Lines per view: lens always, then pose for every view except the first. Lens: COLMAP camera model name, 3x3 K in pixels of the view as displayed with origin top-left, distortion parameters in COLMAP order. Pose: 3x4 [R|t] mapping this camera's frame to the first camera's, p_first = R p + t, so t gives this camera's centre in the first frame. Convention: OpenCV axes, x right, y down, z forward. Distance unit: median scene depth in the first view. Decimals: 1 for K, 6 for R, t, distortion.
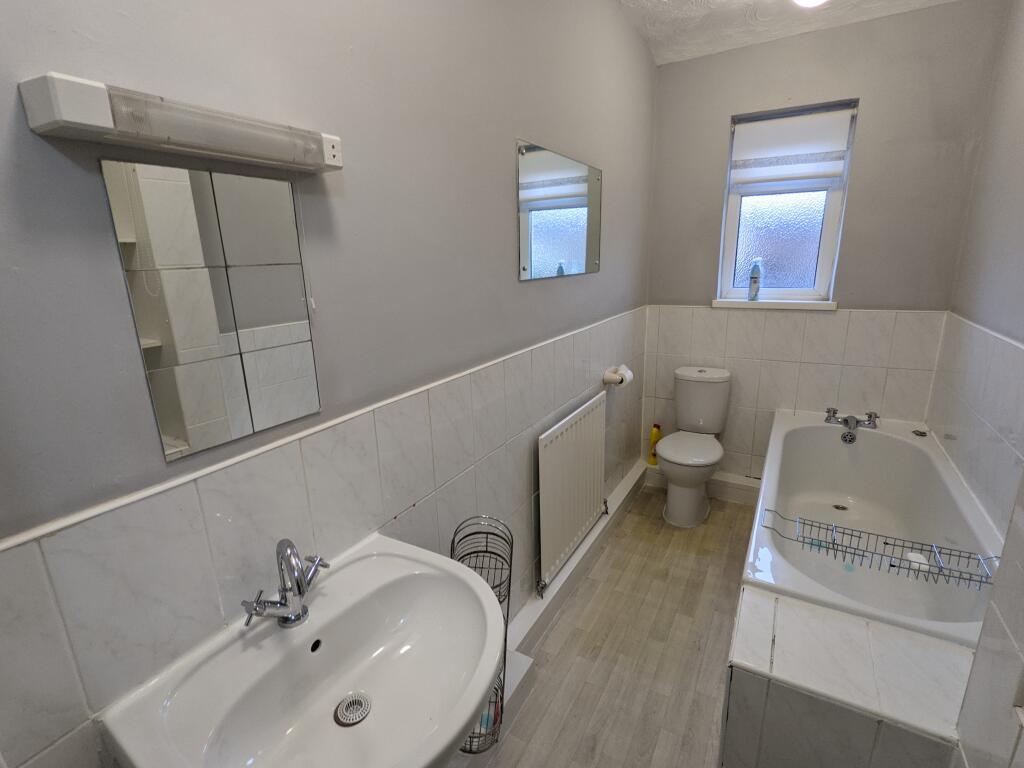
lens RADIAL K [[497.0, 0, 514.2], [0, 497.0, 386.3], [0, 0, 1]] dist [0.000939, -0.000608]
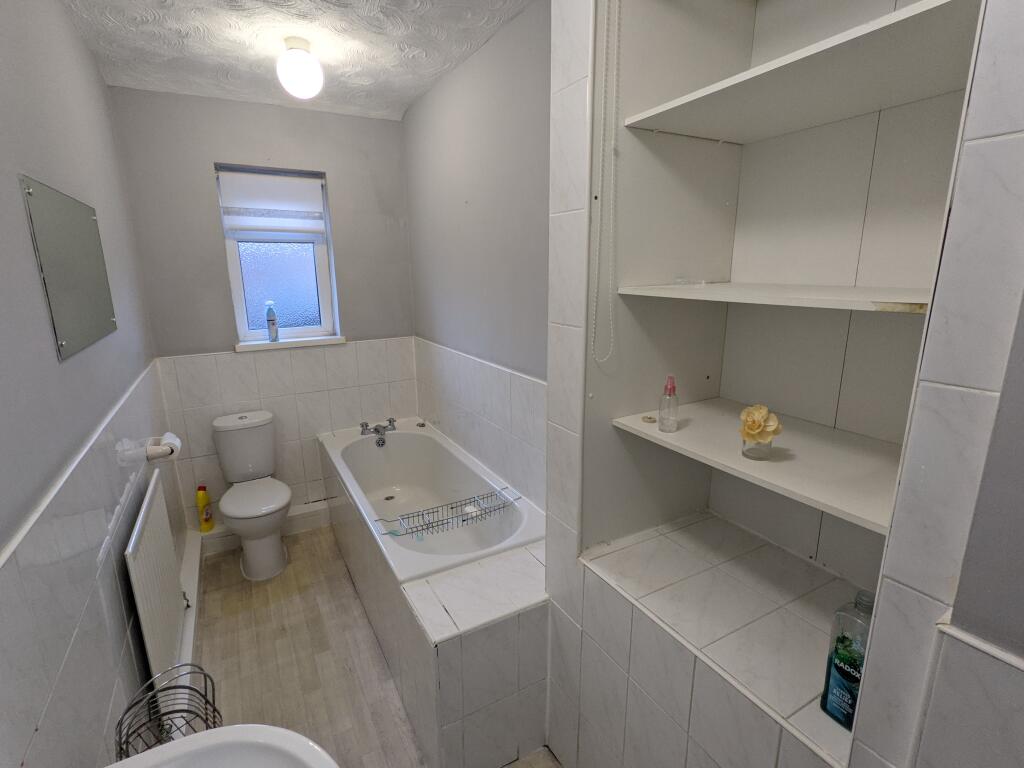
lens RADIAL K [[497.0, 0, 514.2], [0, 497.0, 386.3], [0, 0, 1]] dist [0.000939, -0.000608]
pose [[0.508074, -0.181066, 0.842067, -0.183460], [0.215463, 0.973289, 0.079279, -0.060042], [-0.833929, 0.141155, 0.533515, 0.032805]]
